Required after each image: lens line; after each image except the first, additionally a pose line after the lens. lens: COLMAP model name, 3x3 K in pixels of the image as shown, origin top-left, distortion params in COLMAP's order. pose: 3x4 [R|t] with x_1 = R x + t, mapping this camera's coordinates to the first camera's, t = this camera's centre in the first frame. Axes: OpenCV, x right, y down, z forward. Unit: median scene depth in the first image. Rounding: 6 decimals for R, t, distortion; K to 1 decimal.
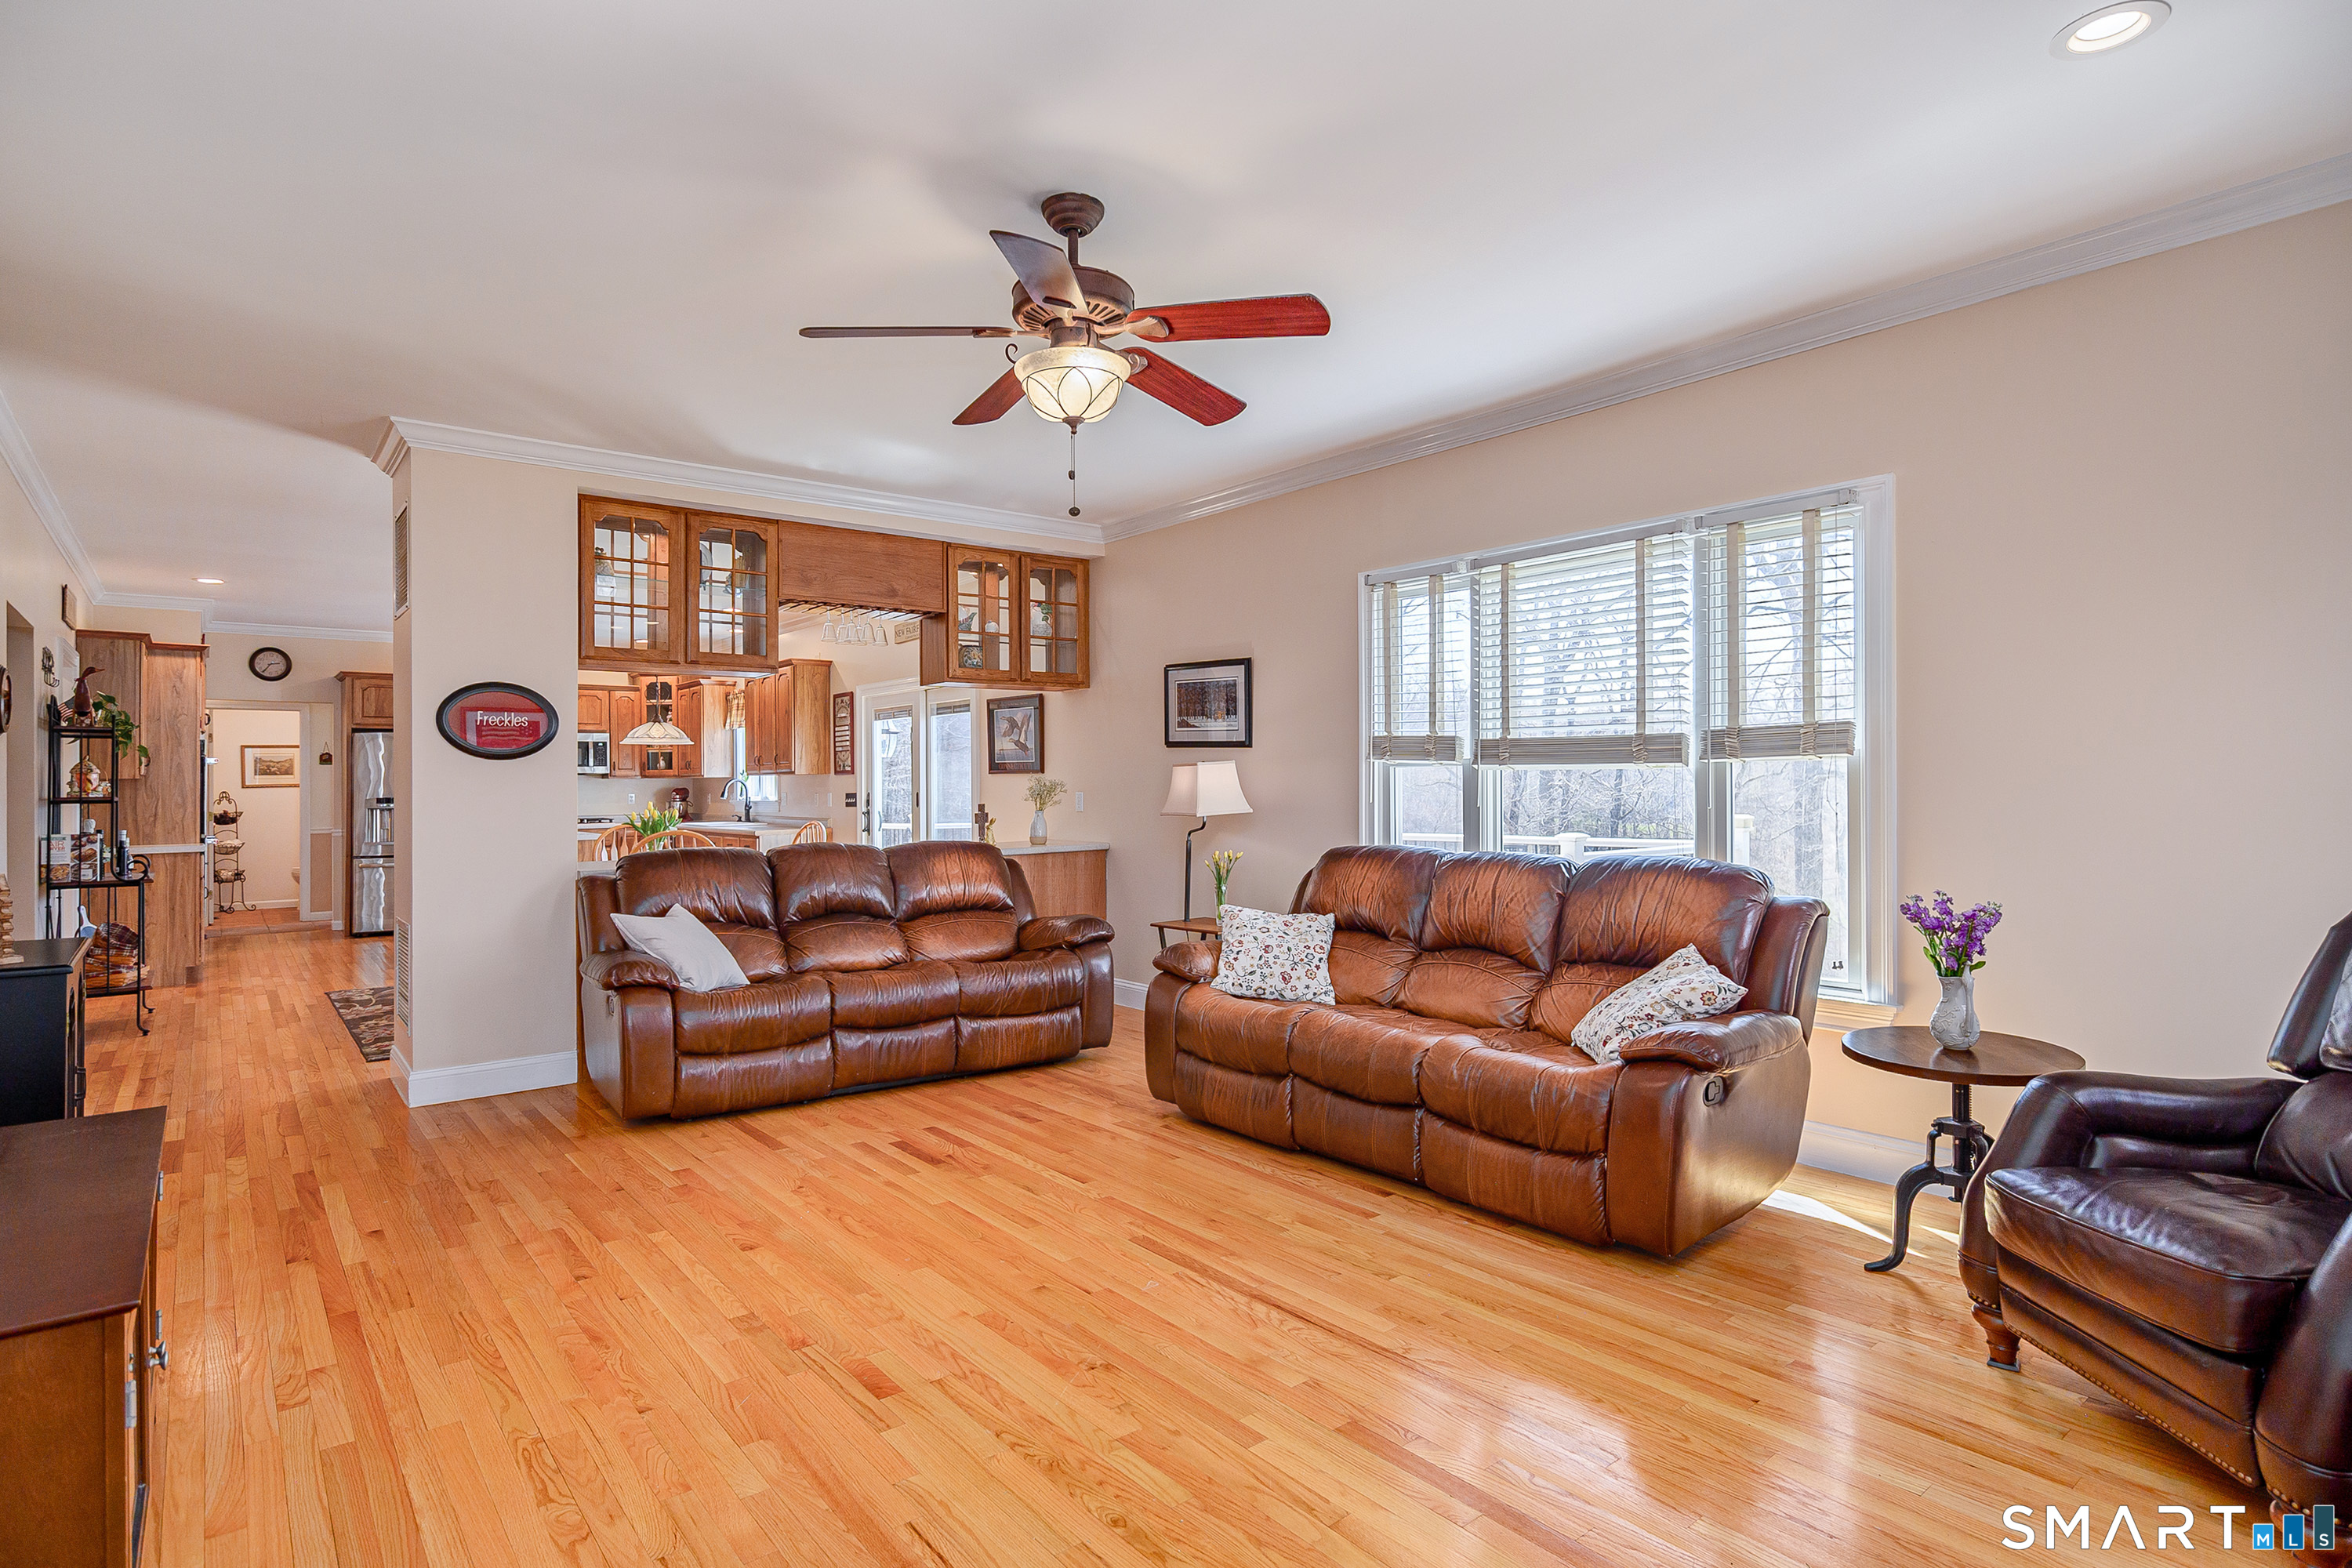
lens RADIAL K [[1199.5, 0, 1175.1], [0, 1199.5, 805.1], [0, 0, 1]] dist [-0.002197, 0.000284]
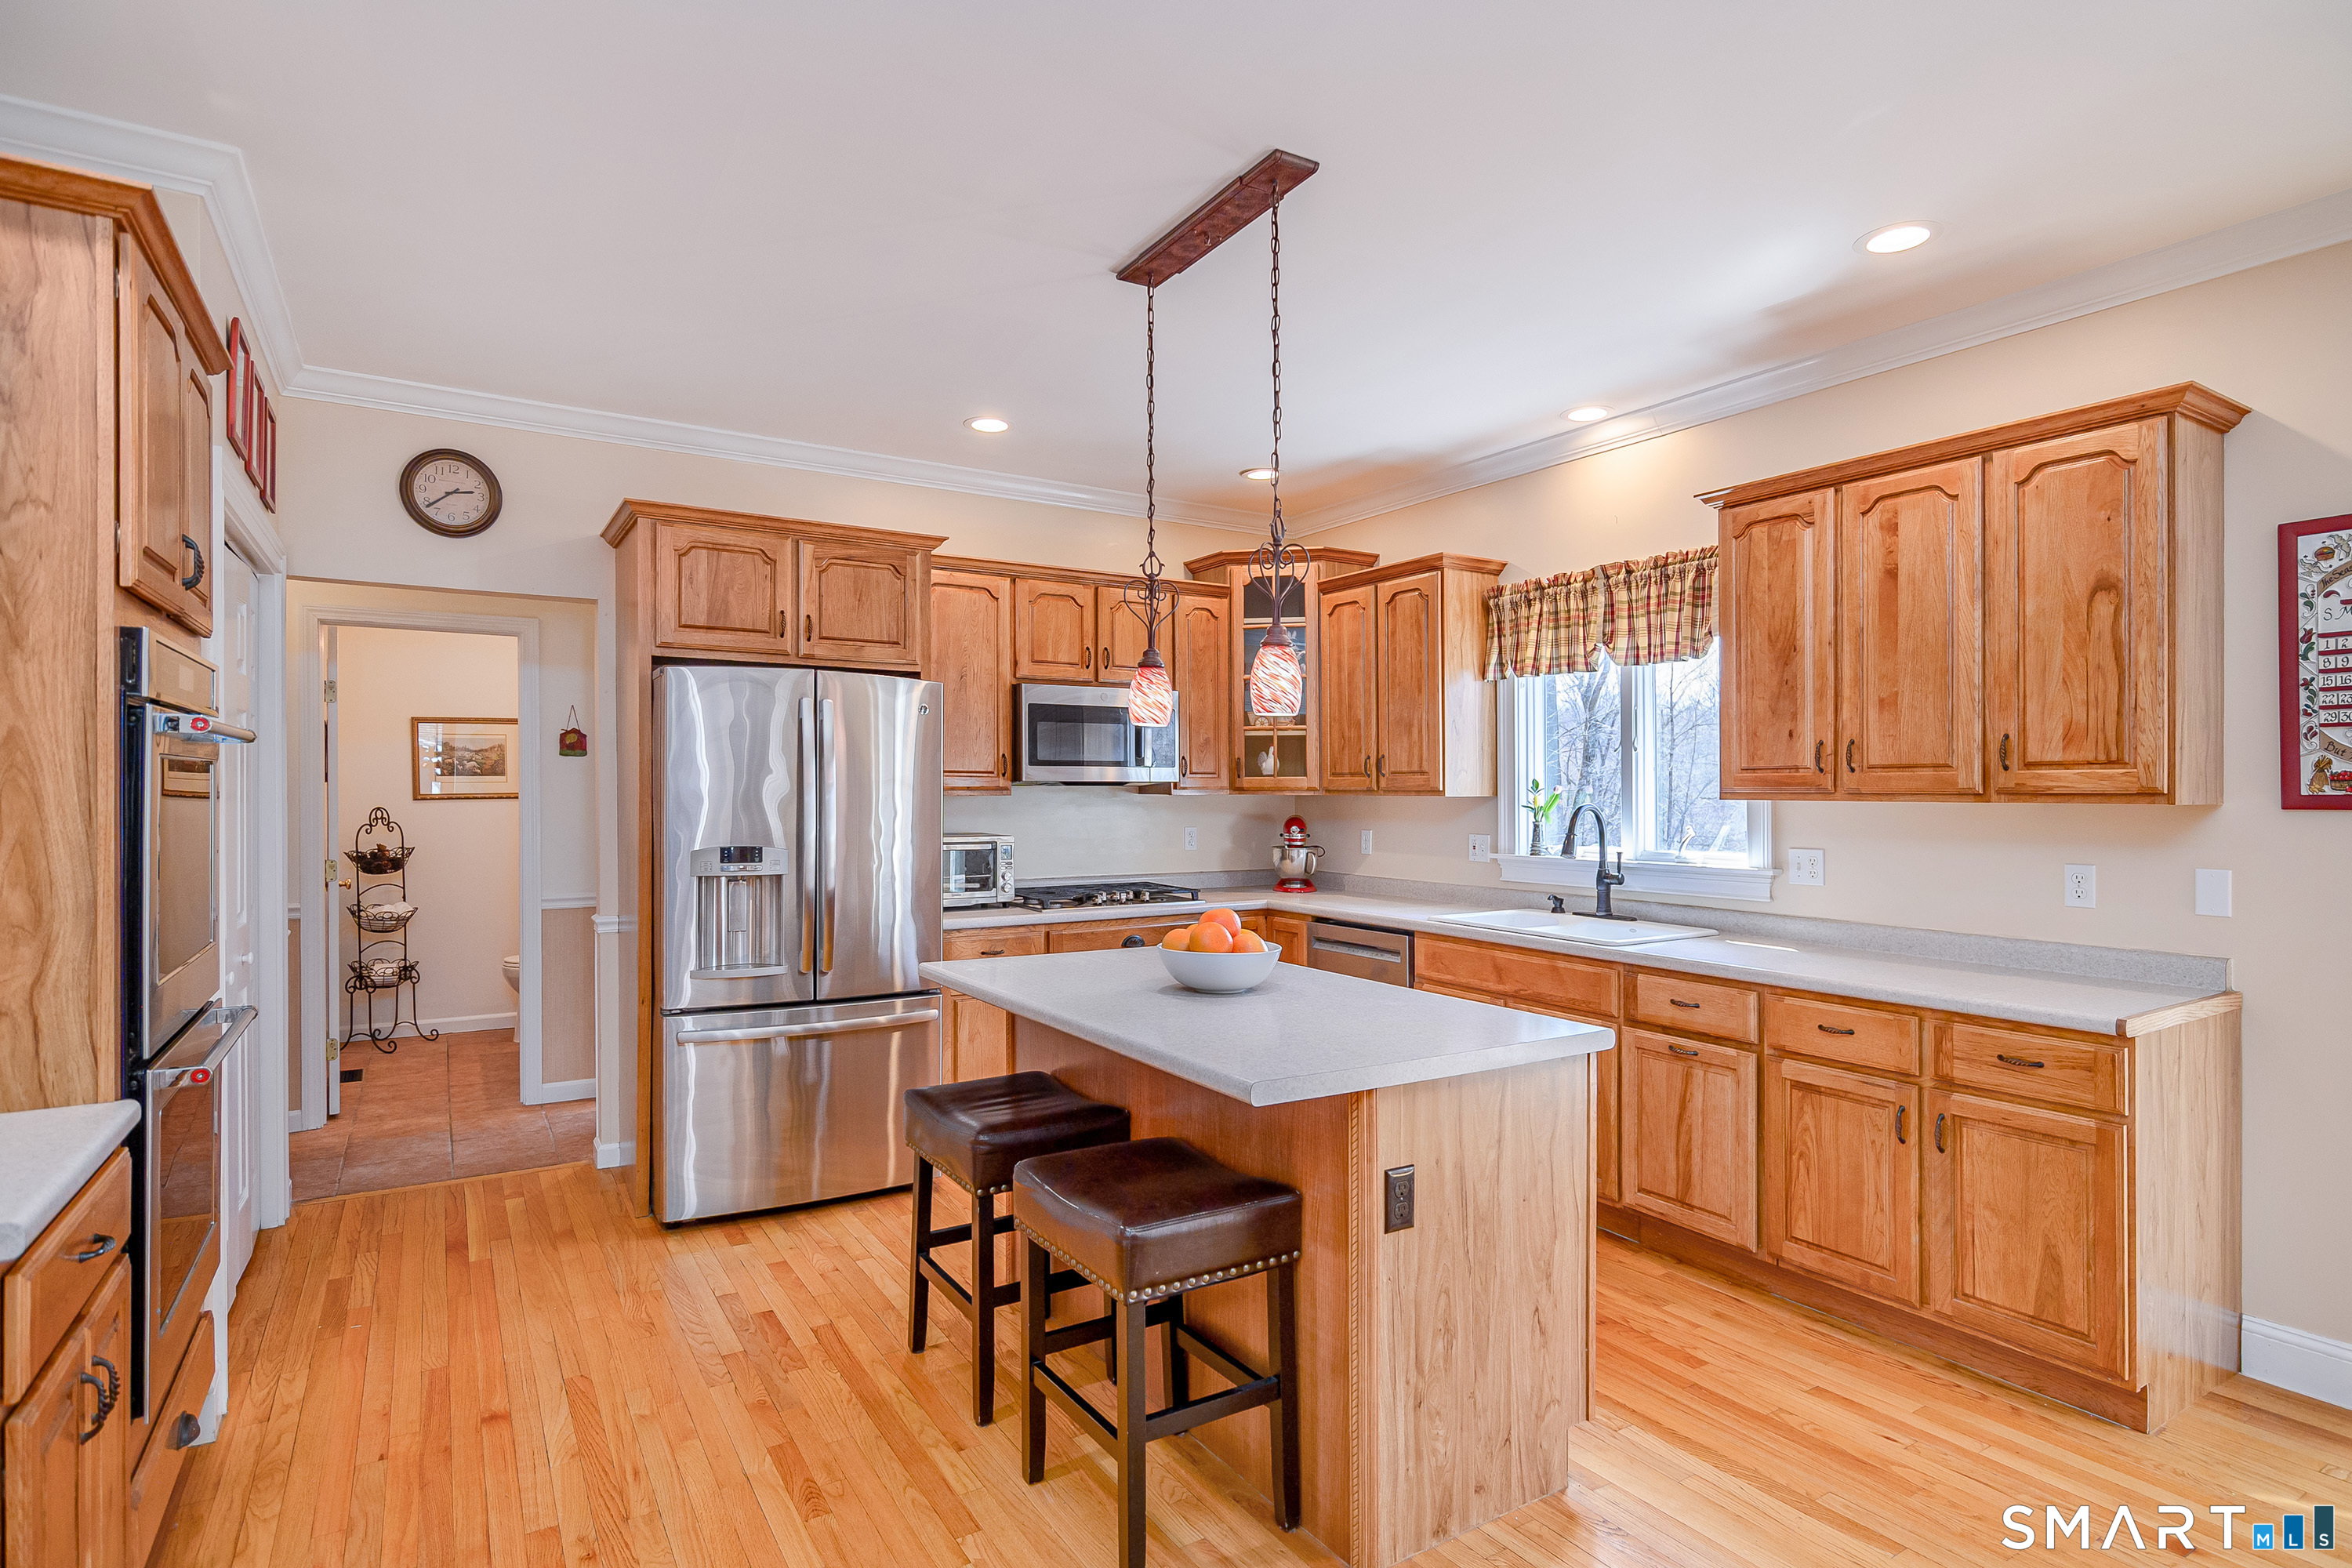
lens RADIAL K [[1203.5, 0, 1188.6], [0, 1203.5, 844.0], [0, 0, 1]] dist [-0.003694, -0.000575]
pose [[0.992888, 0.019140, -0.117506, -1.095018], [-0.015659, 0.999413, 0.030472, -0.046717], [0.118021, -0.028415, 0.992605, 1.488597]]
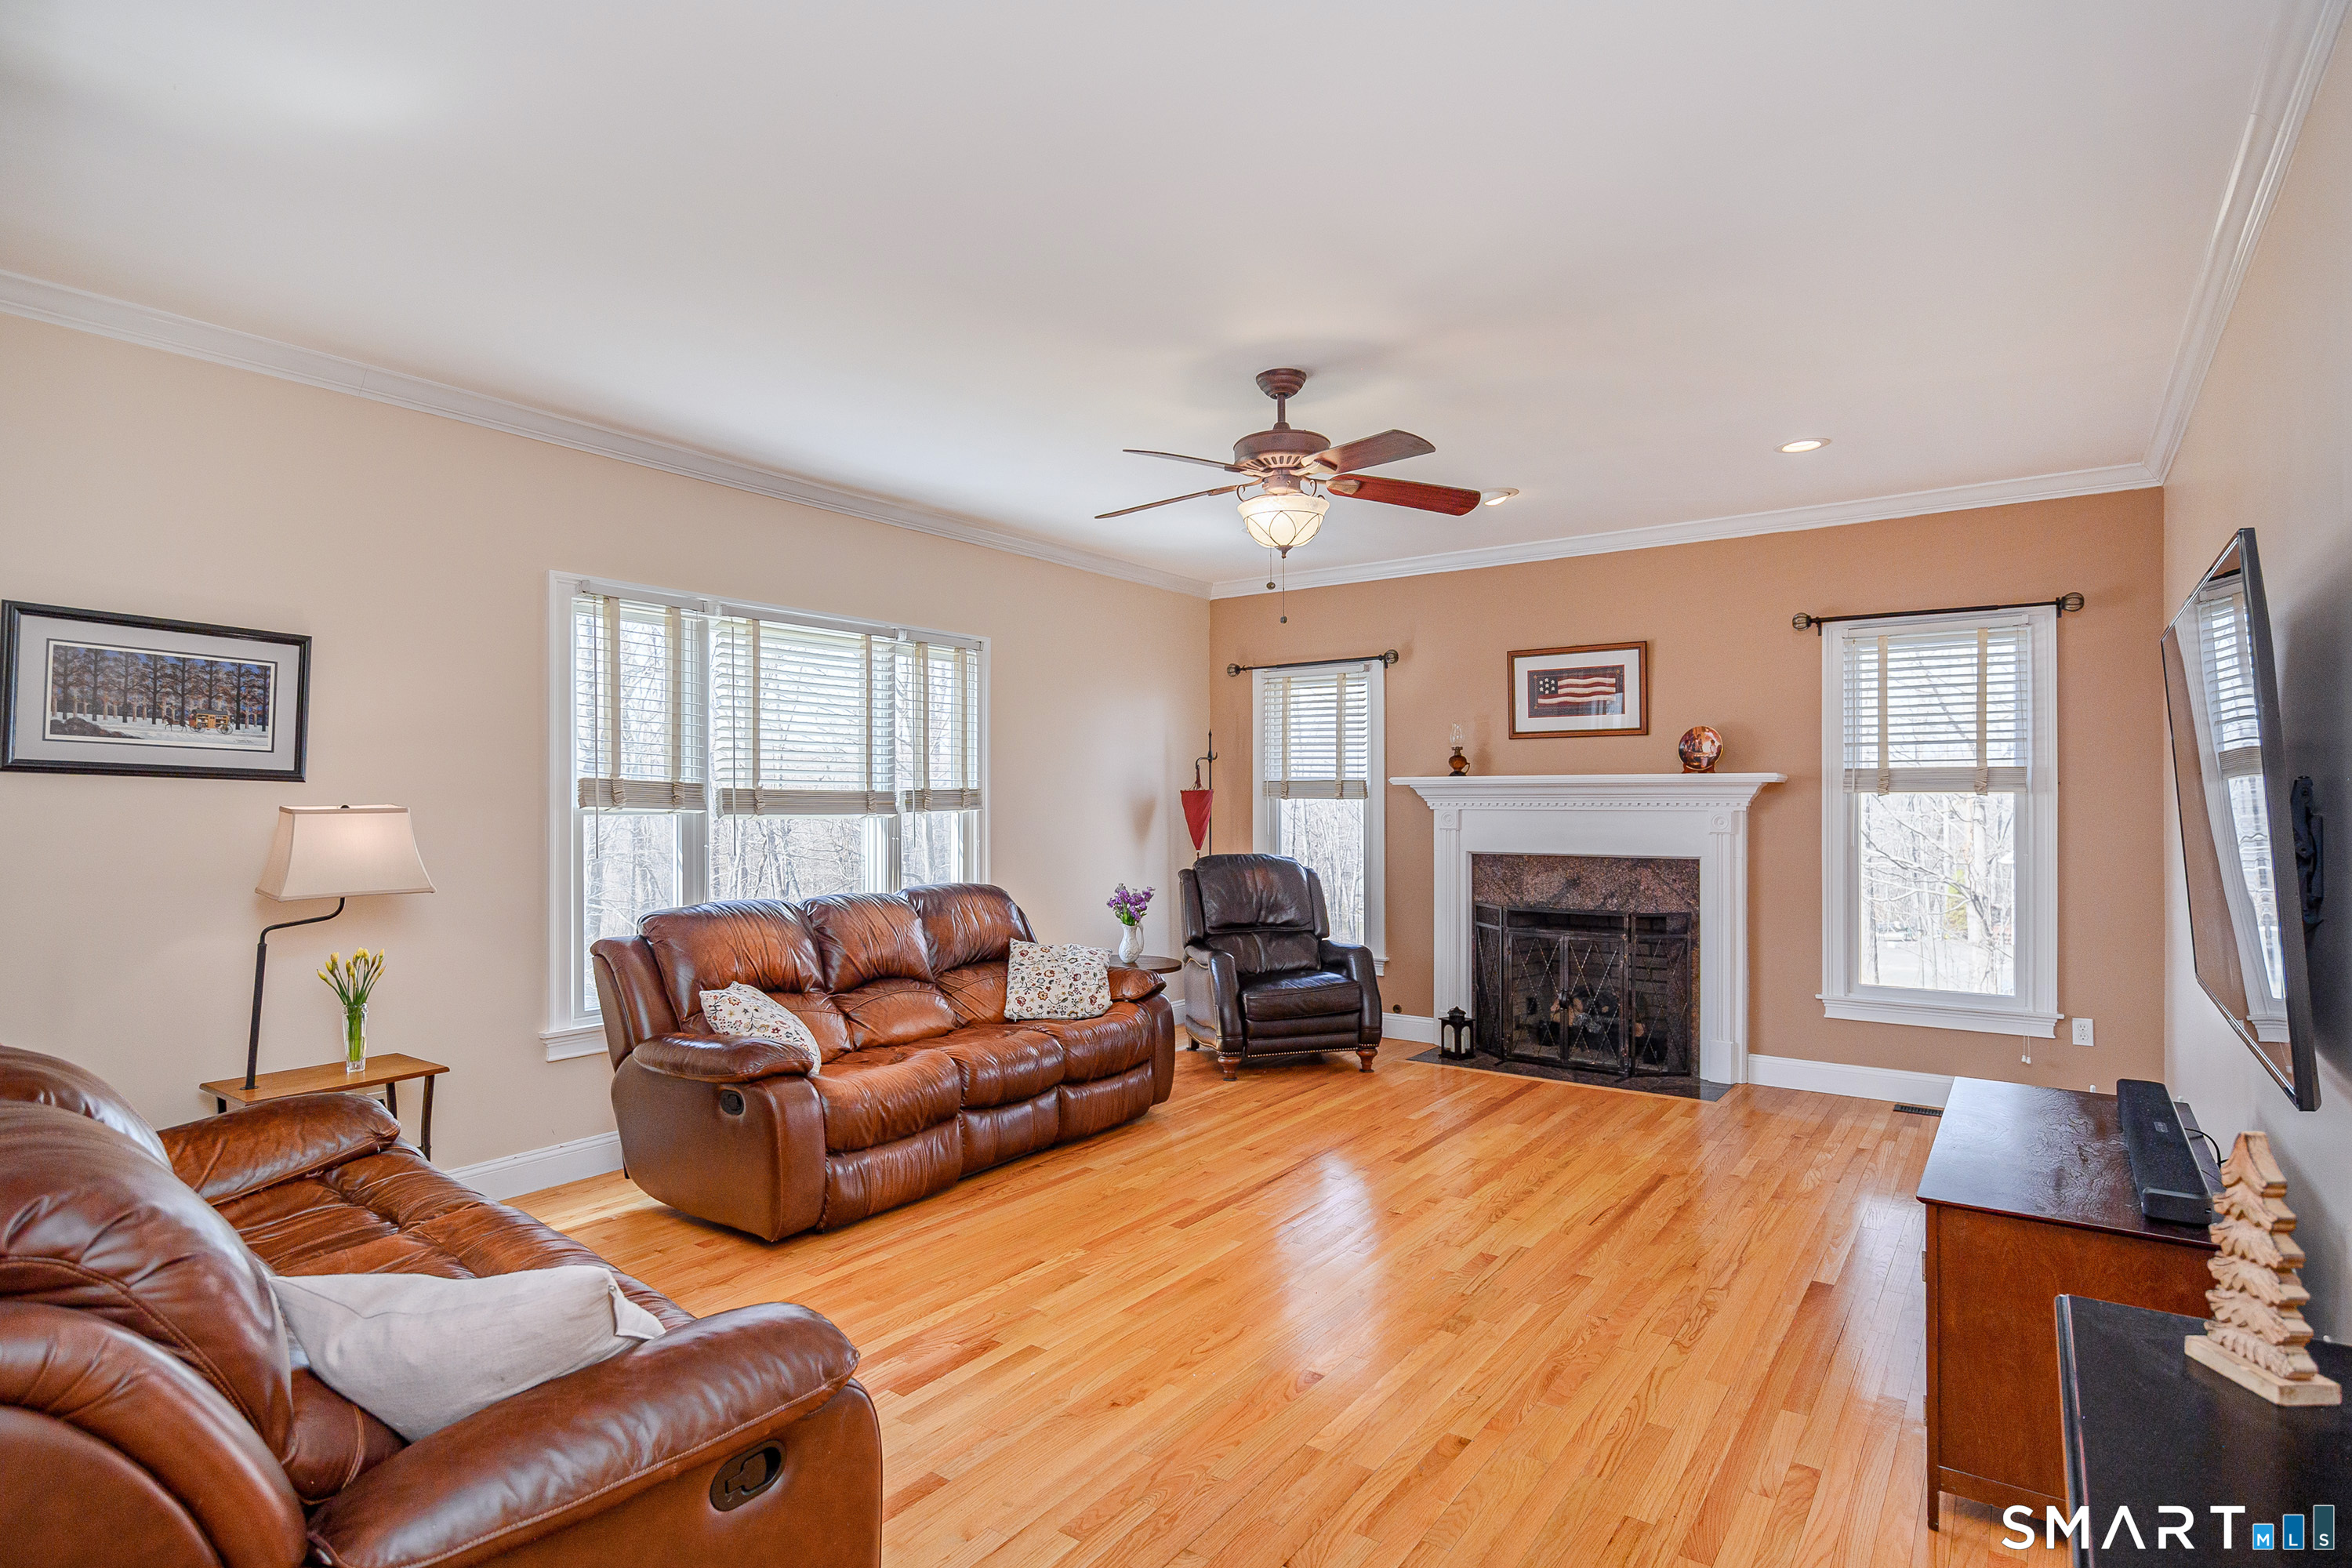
lens RADIAL K [[1199.7, 0, 1178.8], [0, 1199.7, 832.6], [0, 0, 1]] dist [-0.004288, -0.000597]
pose [[-0.263823, -0.013758, 0.964473, -0.841744], [0.023195, 0.999519, 0.020602, -0.031727], [-0.964292, 0.027806, -0.263376, 0.951229]]
